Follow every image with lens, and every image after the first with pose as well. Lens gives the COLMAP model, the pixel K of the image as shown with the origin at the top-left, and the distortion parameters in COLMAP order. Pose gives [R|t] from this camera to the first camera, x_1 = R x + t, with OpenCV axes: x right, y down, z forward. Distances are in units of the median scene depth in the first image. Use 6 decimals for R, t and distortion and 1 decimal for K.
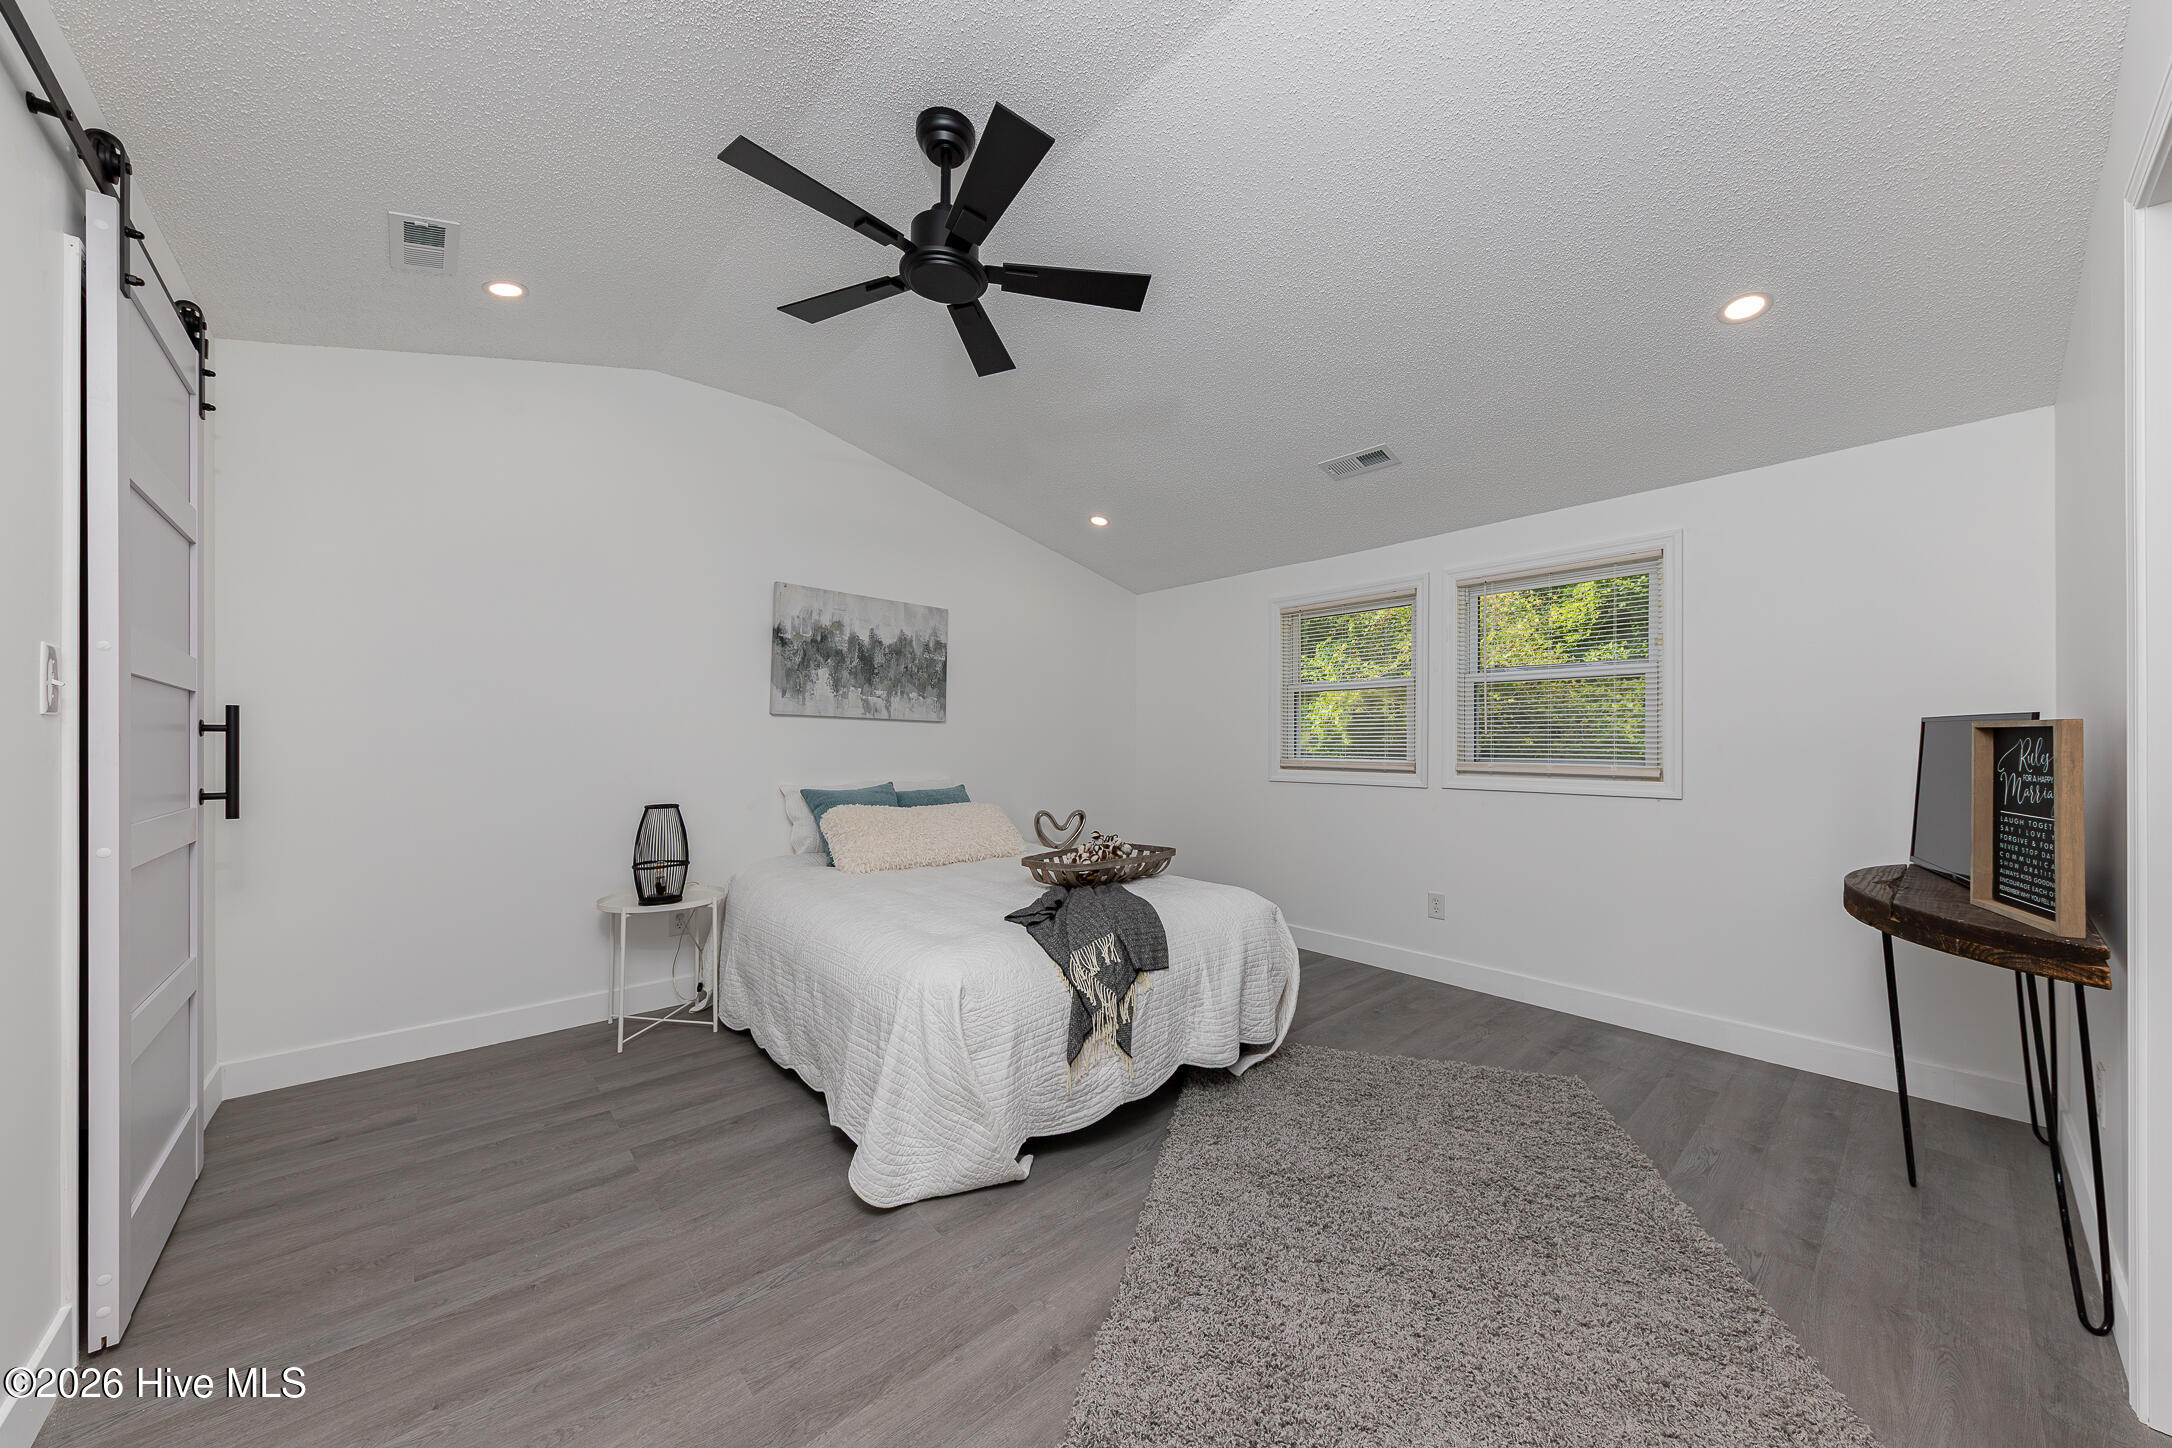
lens RADIAL K [[753.0, 0, 1096.2], [0, 753.0, 734.8], [0, 0, 1]] dist [0.010428, -0.004619]
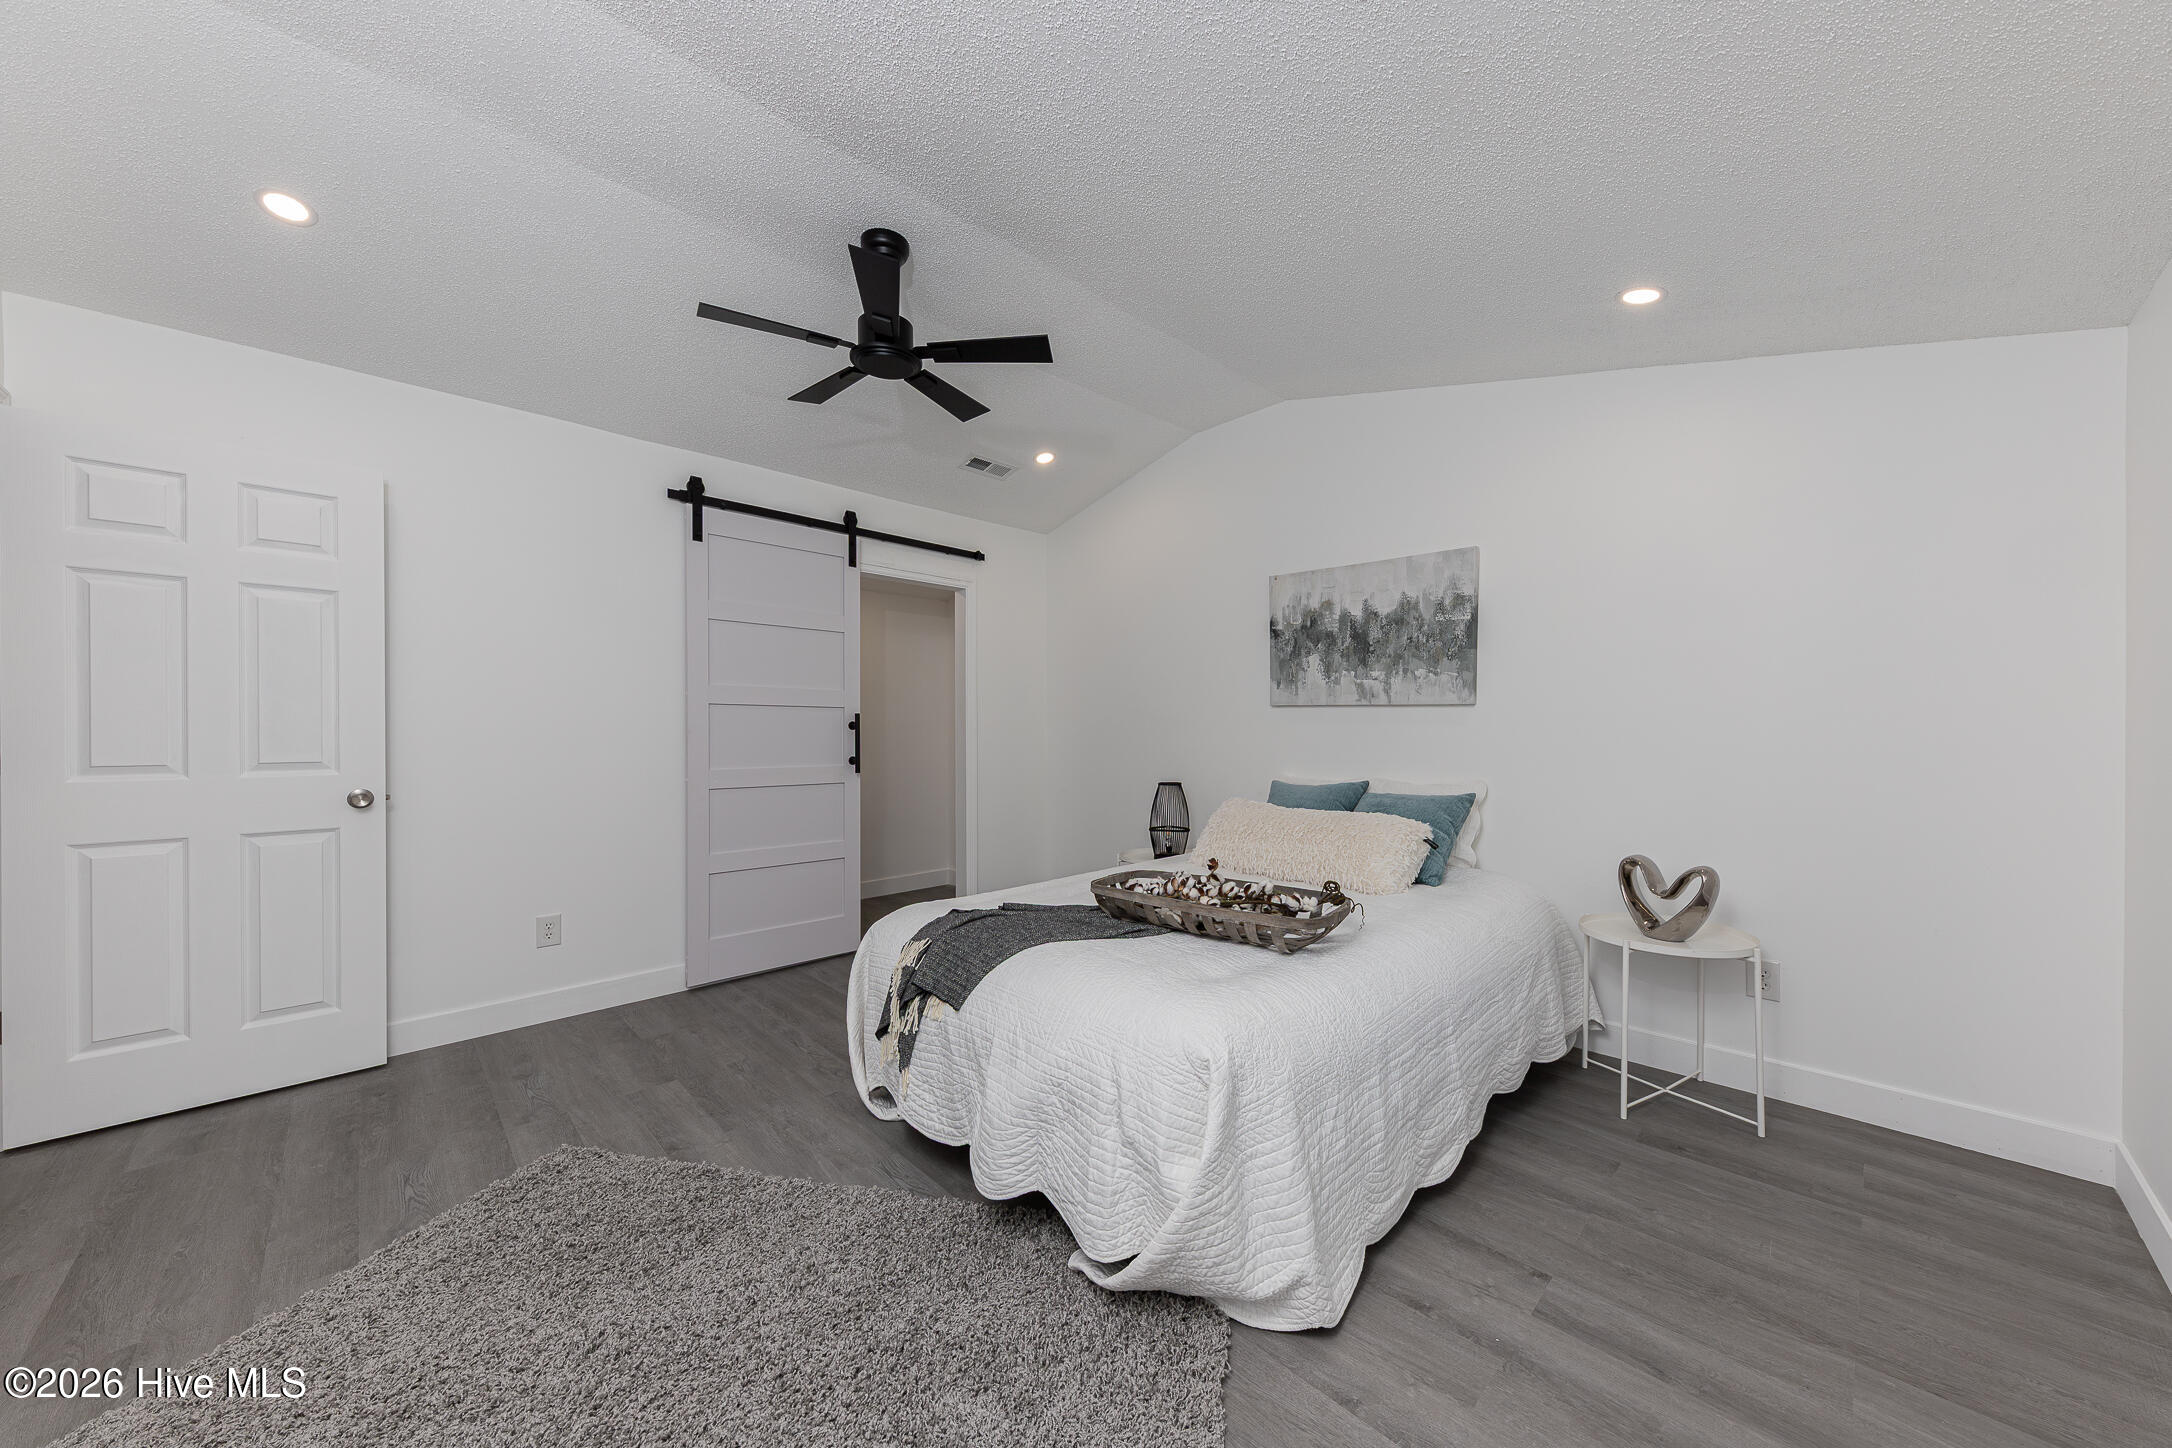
lens RADIAL K [[753.0, 0, 1096.2], [0, 753.0, 734.8], [0, 0, 1]] dist [0.010428, -0.004619]
pose [[0.040357, 0.005380, -0.999171, 0.554214], [0.014139, 0.999882, 0.005955, 0.002621], [0.999085, -0.014368, 0.040276, 0.671922]]
